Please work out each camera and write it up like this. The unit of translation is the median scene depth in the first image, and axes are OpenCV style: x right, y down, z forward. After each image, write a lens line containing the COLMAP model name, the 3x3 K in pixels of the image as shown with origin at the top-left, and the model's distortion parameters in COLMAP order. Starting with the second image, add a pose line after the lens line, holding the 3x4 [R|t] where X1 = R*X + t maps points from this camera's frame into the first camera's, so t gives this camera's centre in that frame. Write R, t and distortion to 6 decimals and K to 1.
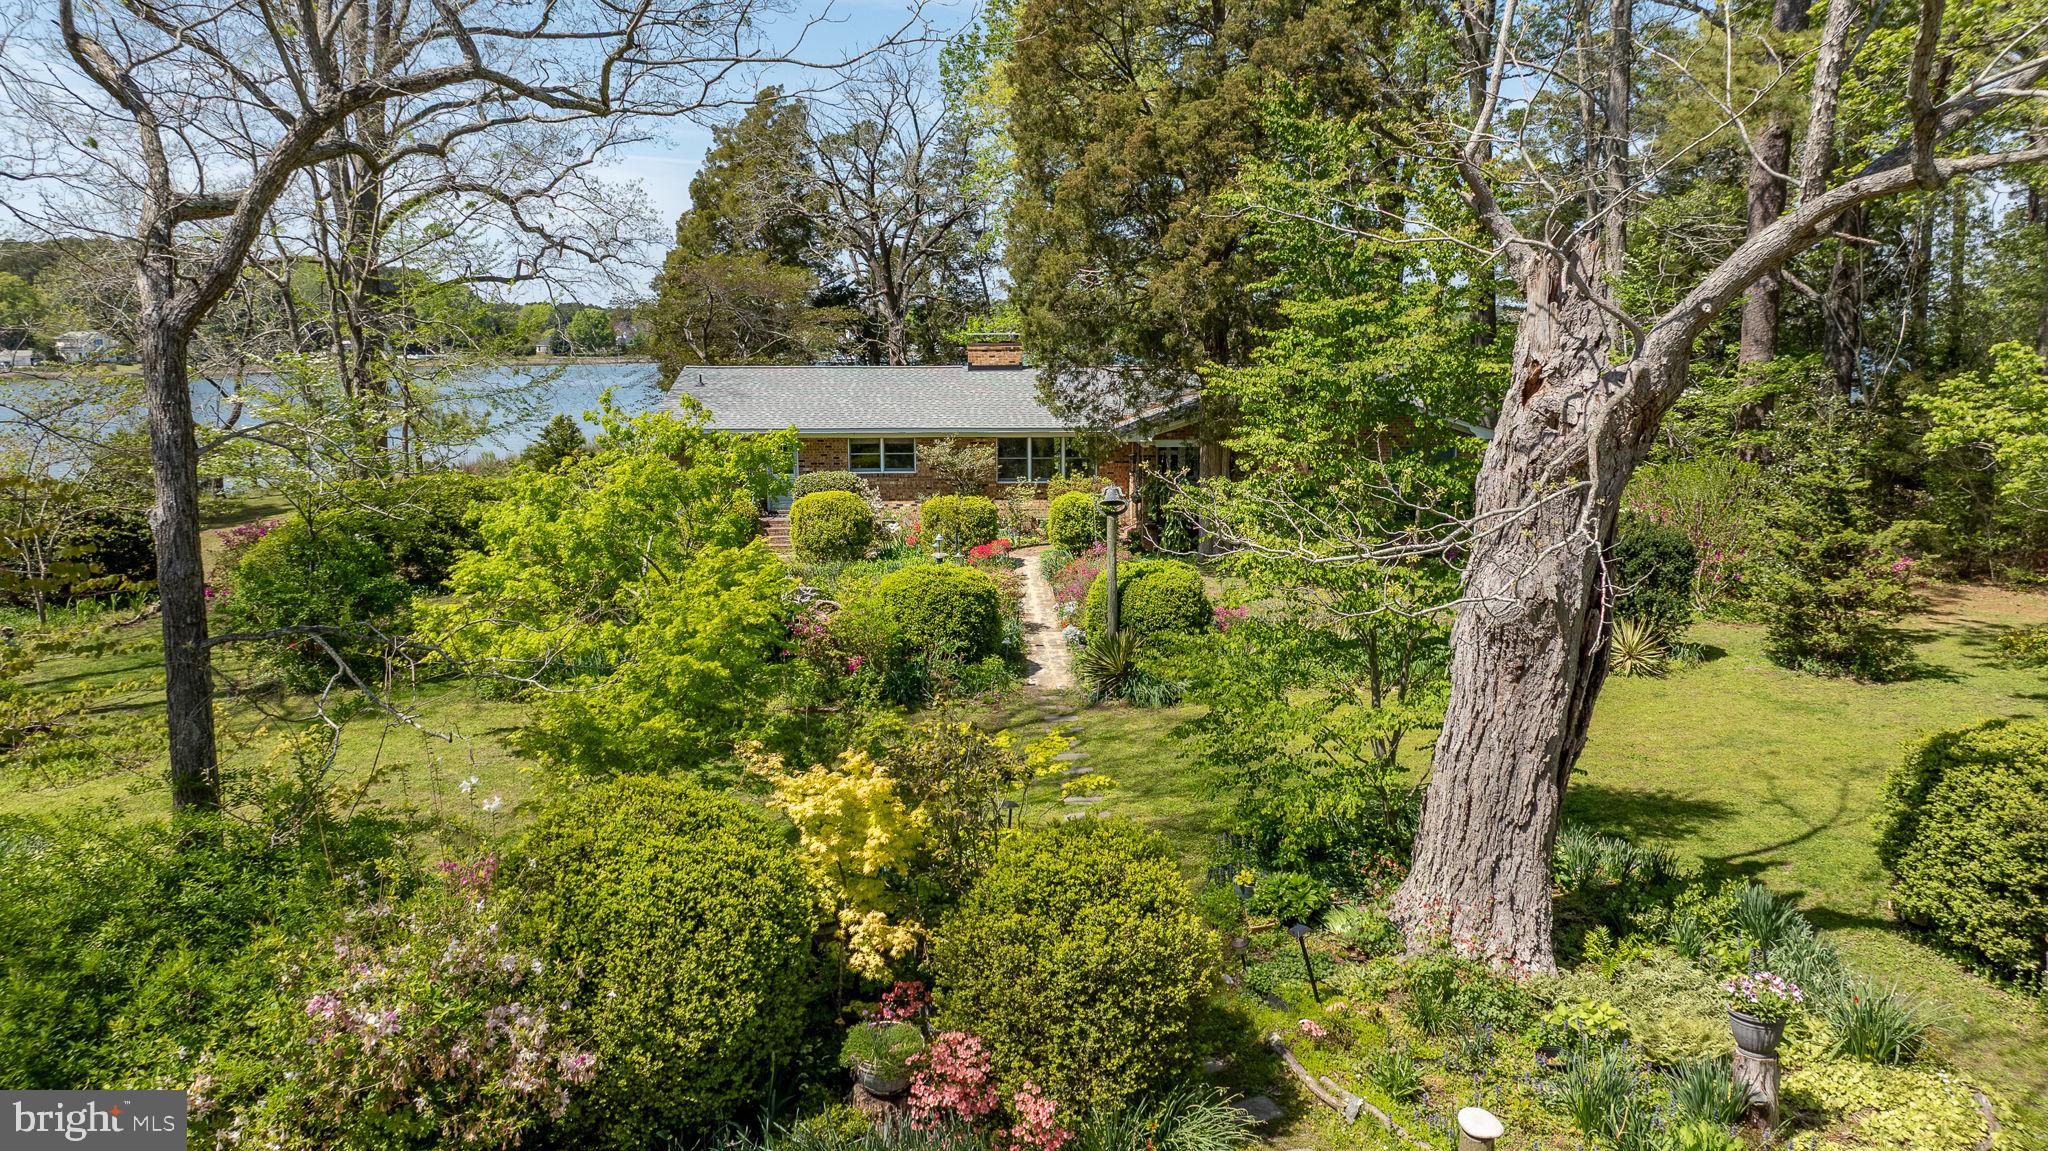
lens RADIAL K [[1433.3, 0, 1024.0], [0, 1433.3, 575.5], [0, 0, 1]] dist [-0.007730, -0.001136]
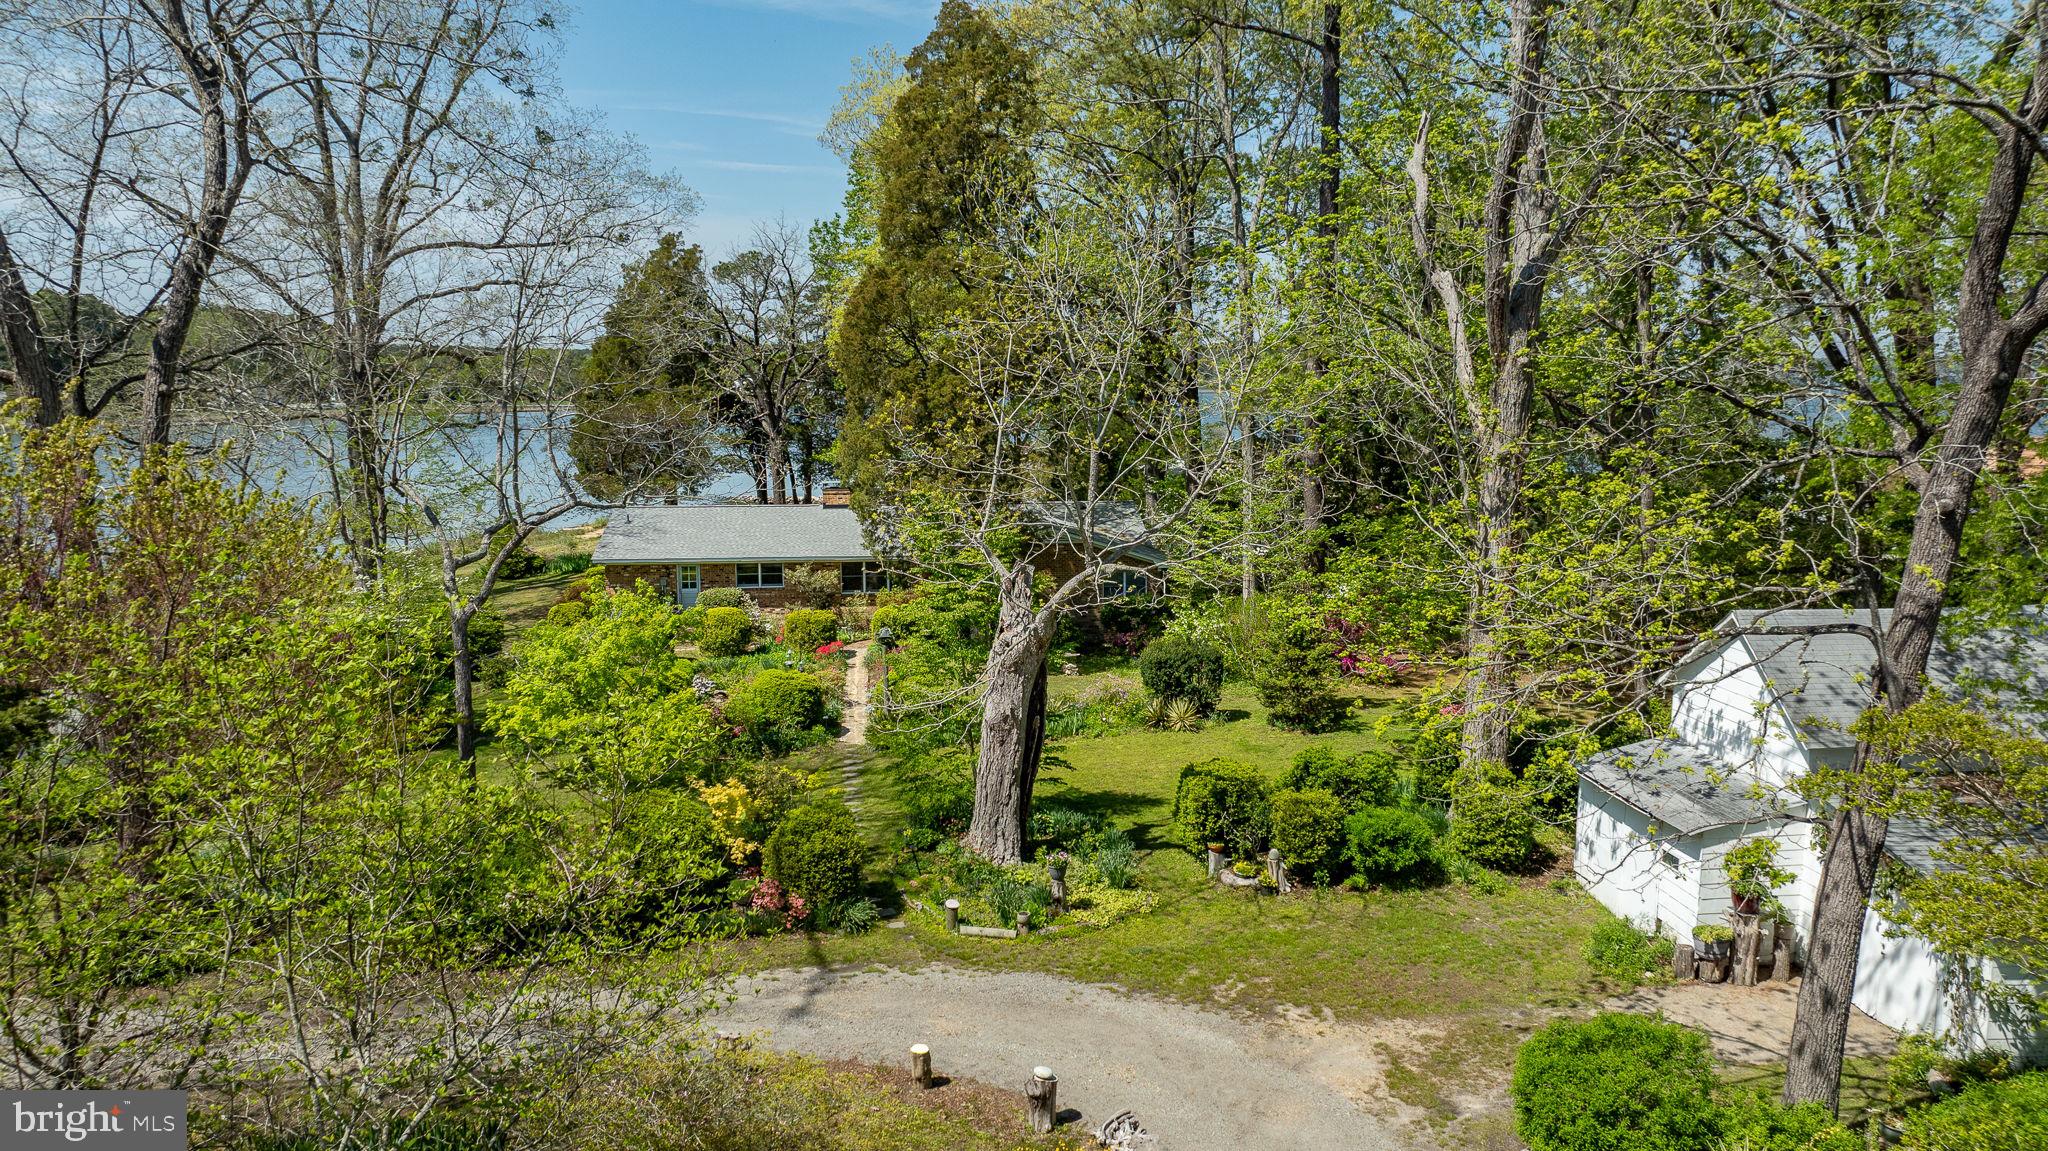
lens RADIAL K [[1433.3, 0, 1024.0], [0, 1433.3, 575.5], [0, 0, 1]] dist [-0.007730, -0.001136]
pose [[0.997348, -0.008226, 0.072312, 0.070769], [0.009931, 0.999680, -0.023255, -0.056853], [-0.072098, 0.023911, 0.997111, -0.517556]]
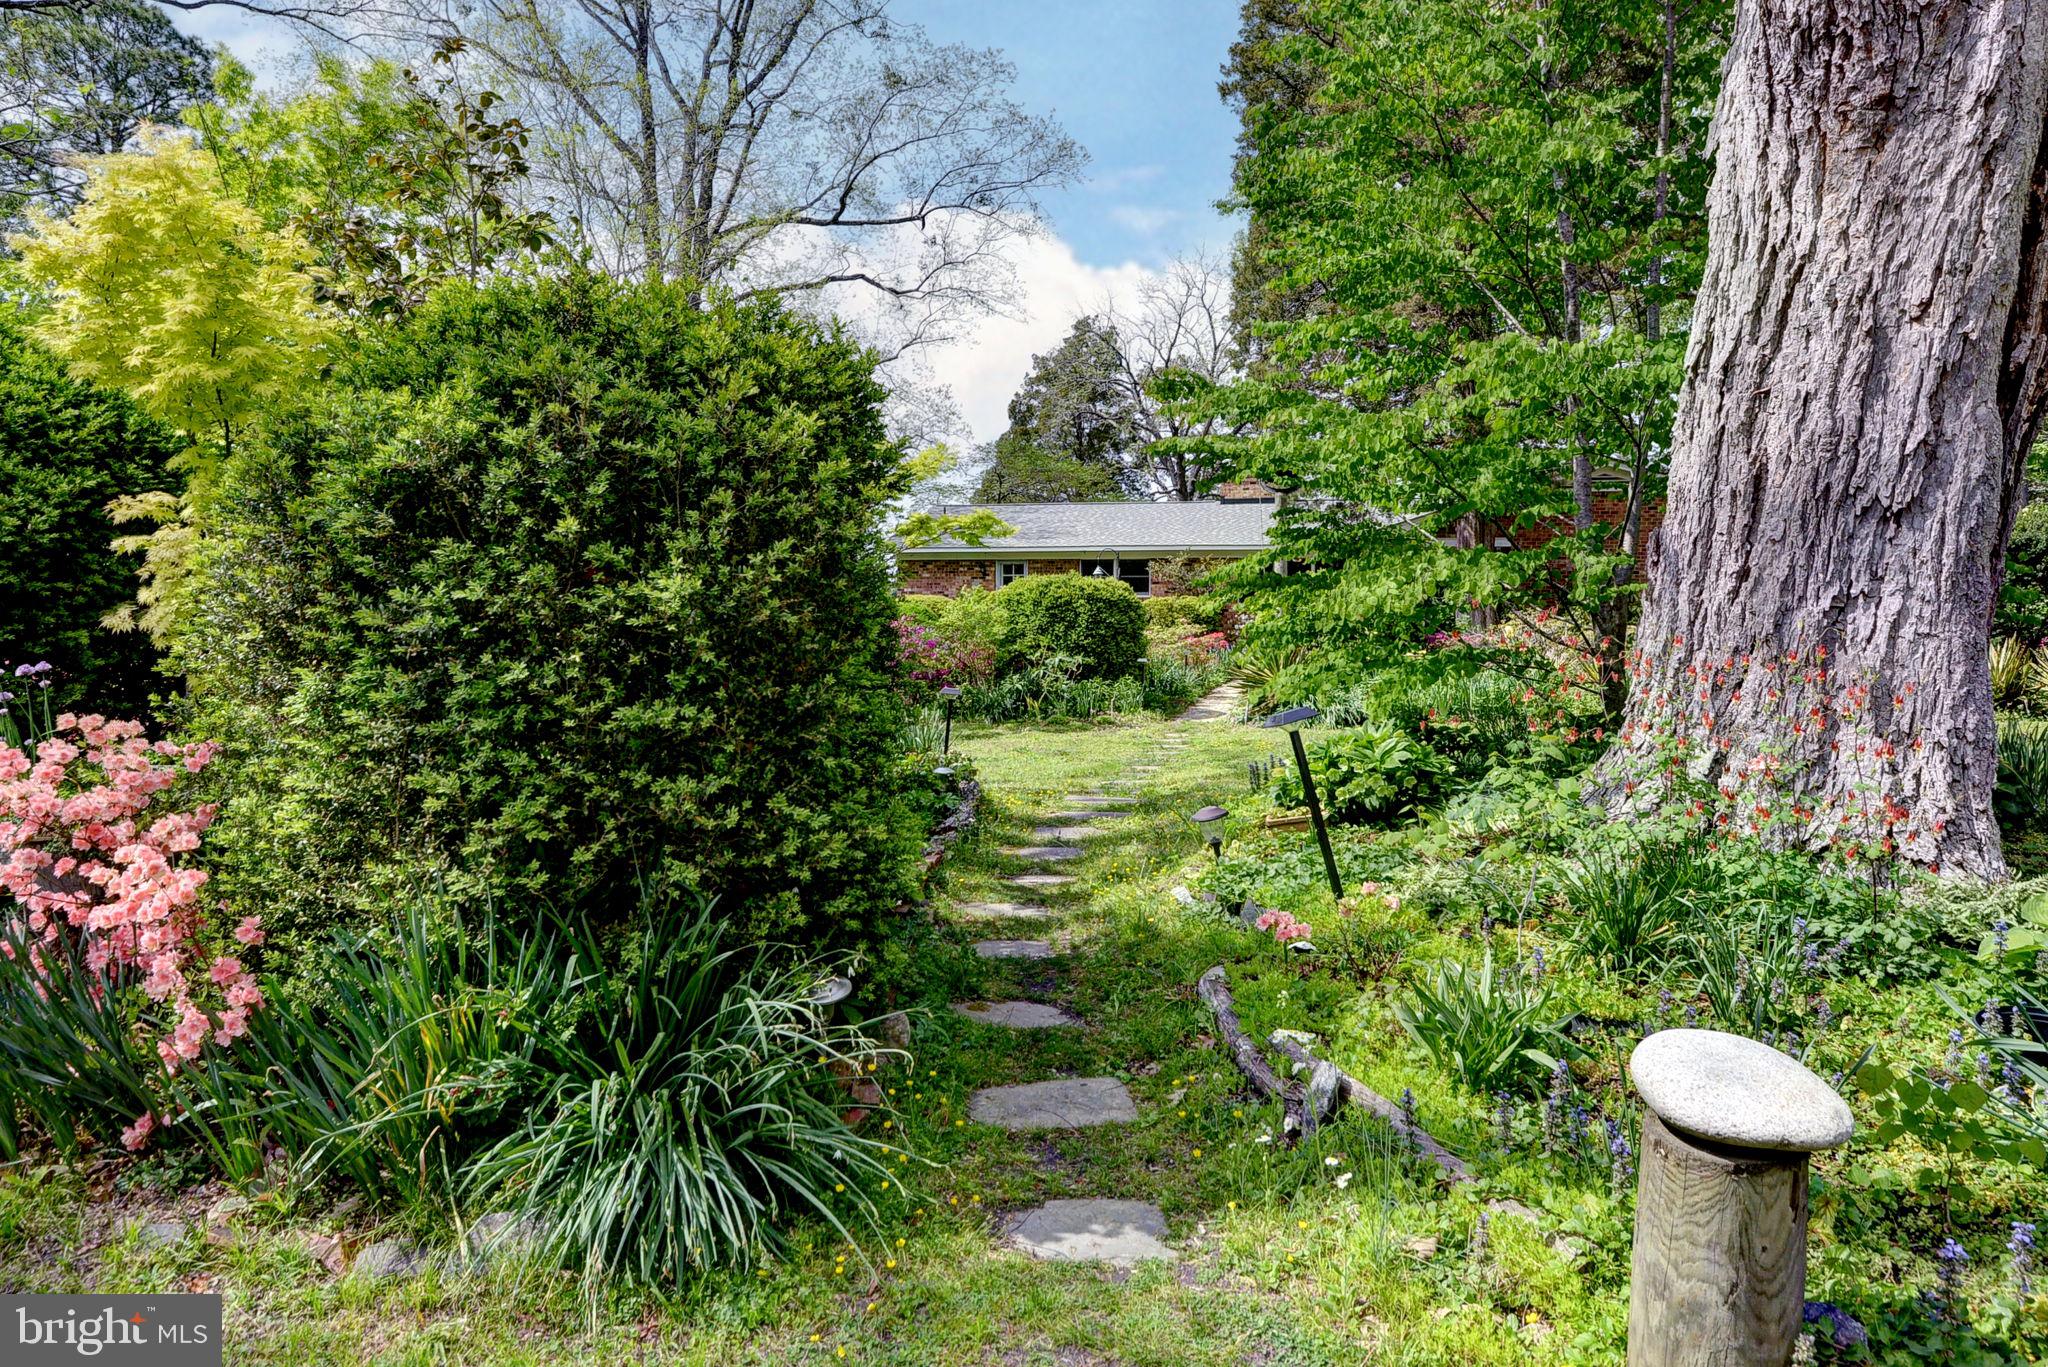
lens RADIAL K [[1301.0, 0, 1024.0], [0, 1301.0, 683.5], [0, 0, 1]] dist [-0.012210, -0.003131]
pose [[0.966916, 0.016995, -0.254527, 0.071460], [-0.046210, 0.992940, -0.109246, 0.094858], [0.250873, 0.117393, 0.960875, 0.209935]]
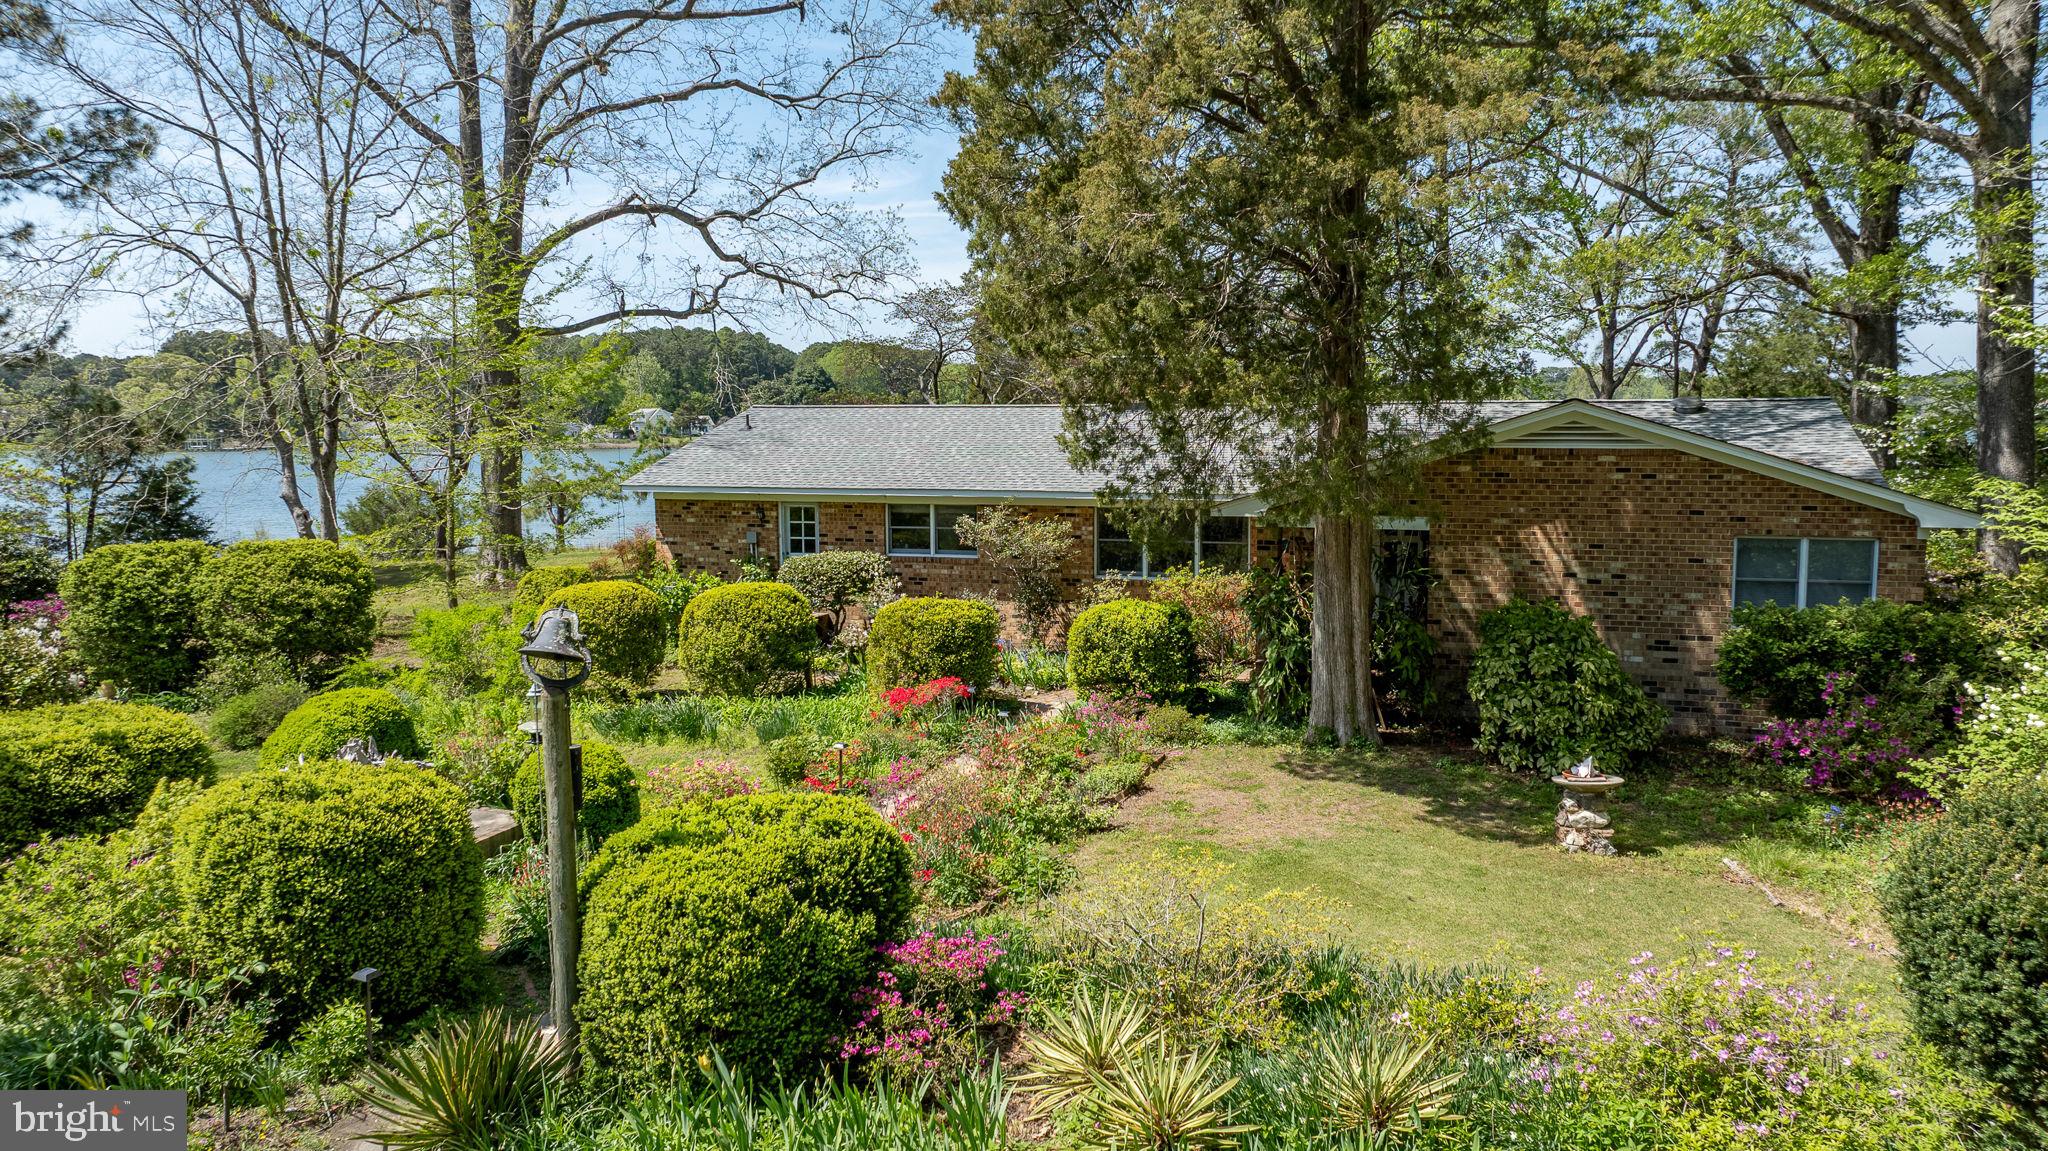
lens RADIAL K [[1443.7, 0, 1024.0], [0, 1443.7, 563.4], [0, 0, 1]] dist [-0.037760, 0.040987]
pose [[0.936437, 0.034624, -0.349122, 0.210059], [-0.056478, 0.997017, -0.052612, -0.042017], [0.346259, 0.068985, 0.935599, 0.457868]]
